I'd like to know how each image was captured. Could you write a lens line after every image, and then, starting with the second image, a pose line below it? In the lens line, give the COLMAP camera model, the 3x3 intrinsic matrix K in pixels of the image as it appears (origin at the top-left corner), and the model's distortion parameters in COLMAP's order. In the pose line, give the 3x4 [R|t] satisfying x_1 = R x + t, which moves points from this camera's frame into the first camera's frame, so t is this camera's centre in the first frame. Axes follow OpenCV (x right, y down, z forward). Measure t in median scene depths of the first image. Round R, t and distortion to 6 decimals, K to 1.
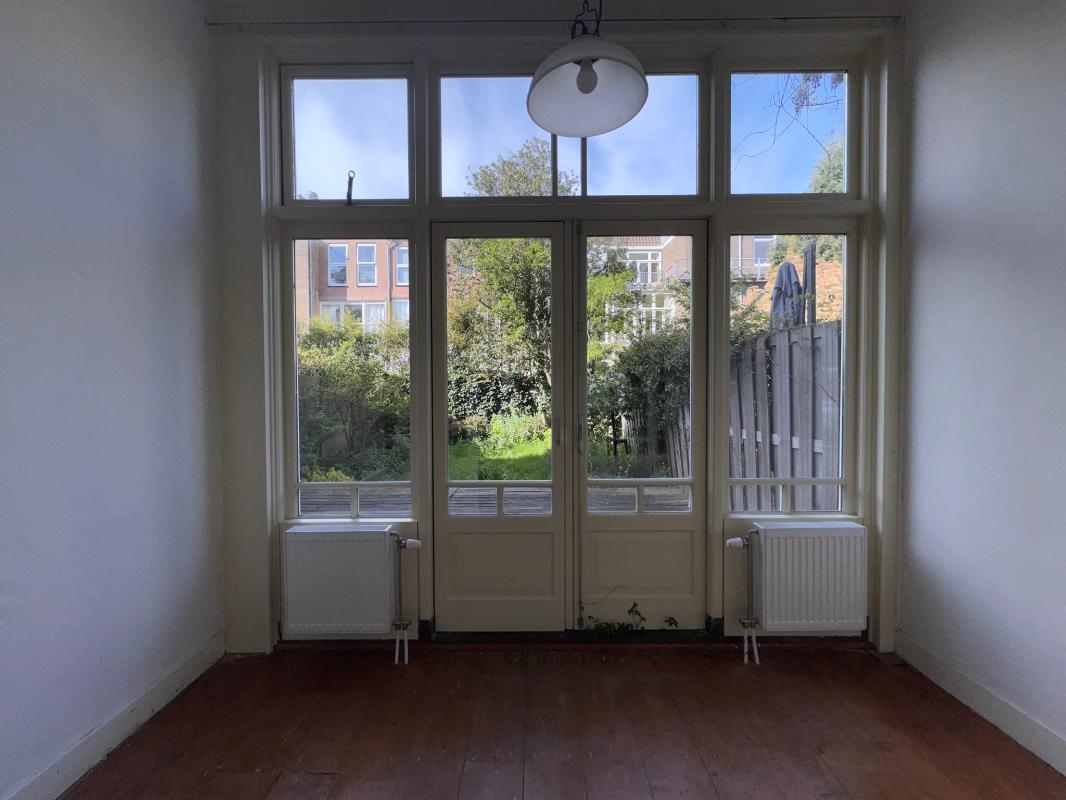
lens RADIAL K [[424.2, 0, 533.0], [0, 424.2, 400.0], [0, 0, 1]] dist [-0.000347, -0.000520]
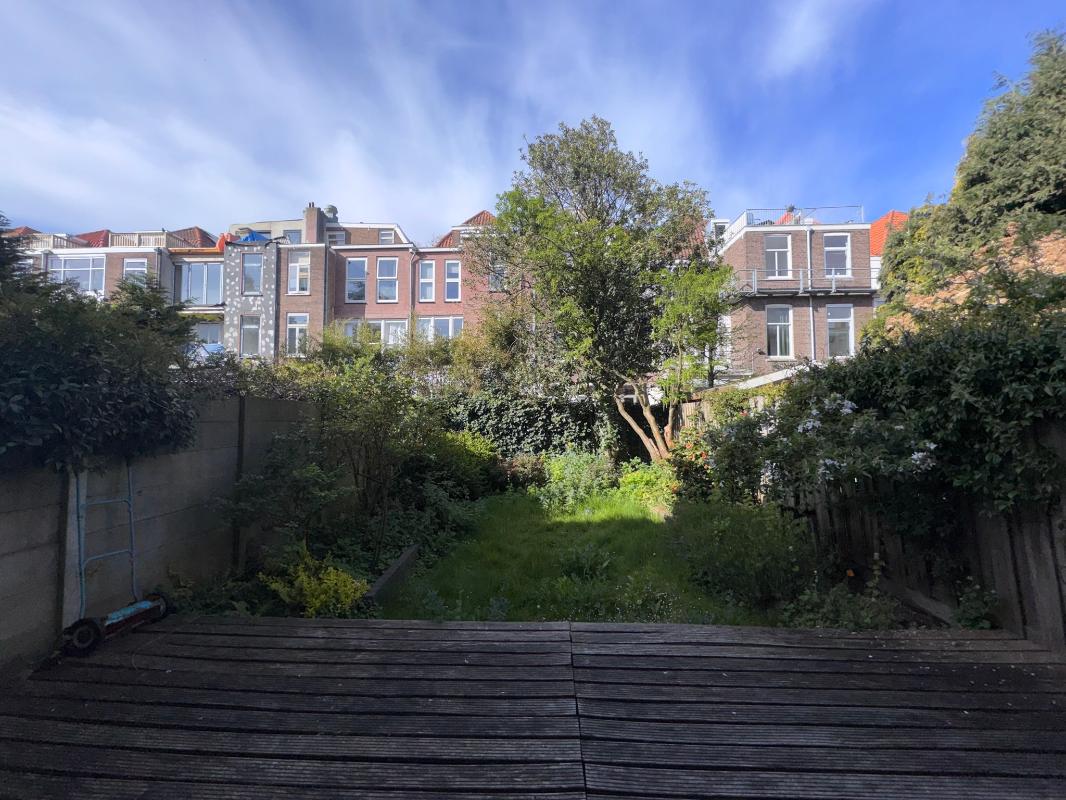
lens RADIAL K [[424.2, 0, 533.0], [0, 424.2, 400.0], [0, 0, 1]] dist [-0.000347, -0.000520]
pose [[0.999520, 0.005494, -0.030505, -0.088333], [-0.007338, 0.998130, -0.060679, -0.012611], [0.030115, 0.060873, 0.997691, 0.204238]]
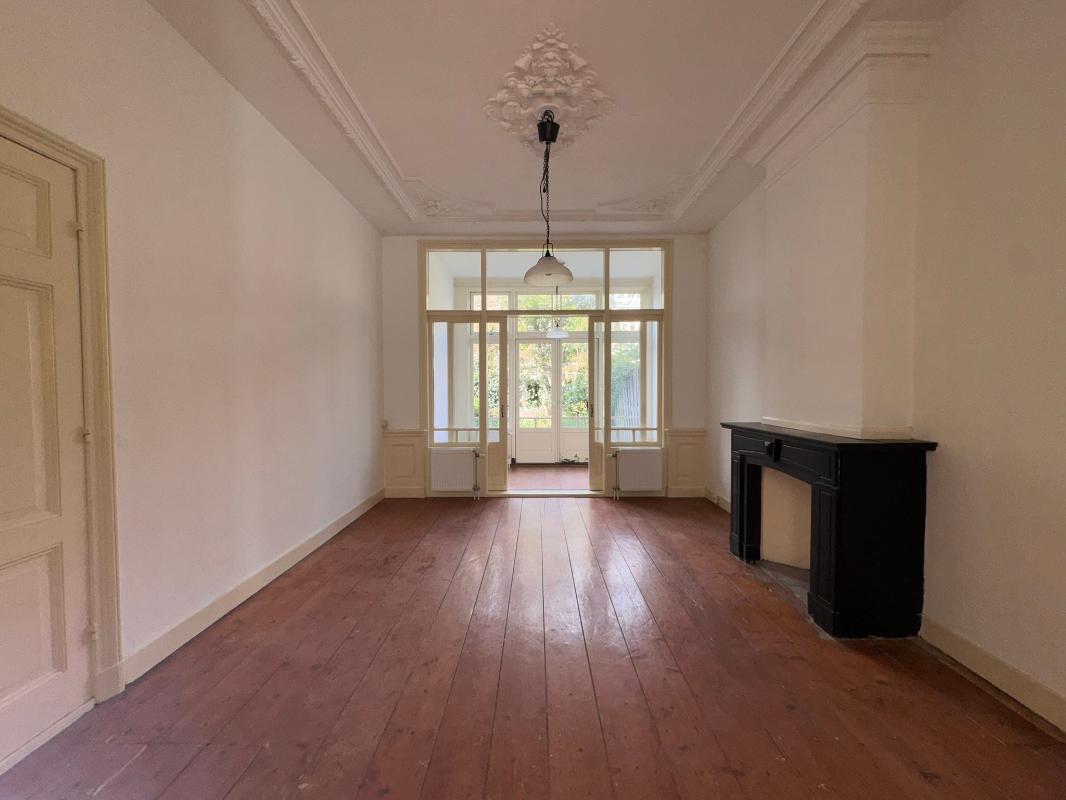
lens RADIAL K [[424.2, 0, 533.0], [0, 424.2, 400.0], [0, 0, 1]] dist [-0.000347, -0.000520]
pose [[0.999987, 0.004454, -0.002544, -0.013836], [-0.004454, 0.999990, -0.000070, 0.011823], [0.002544, 0.000081, 0.999997, -0.374490]]
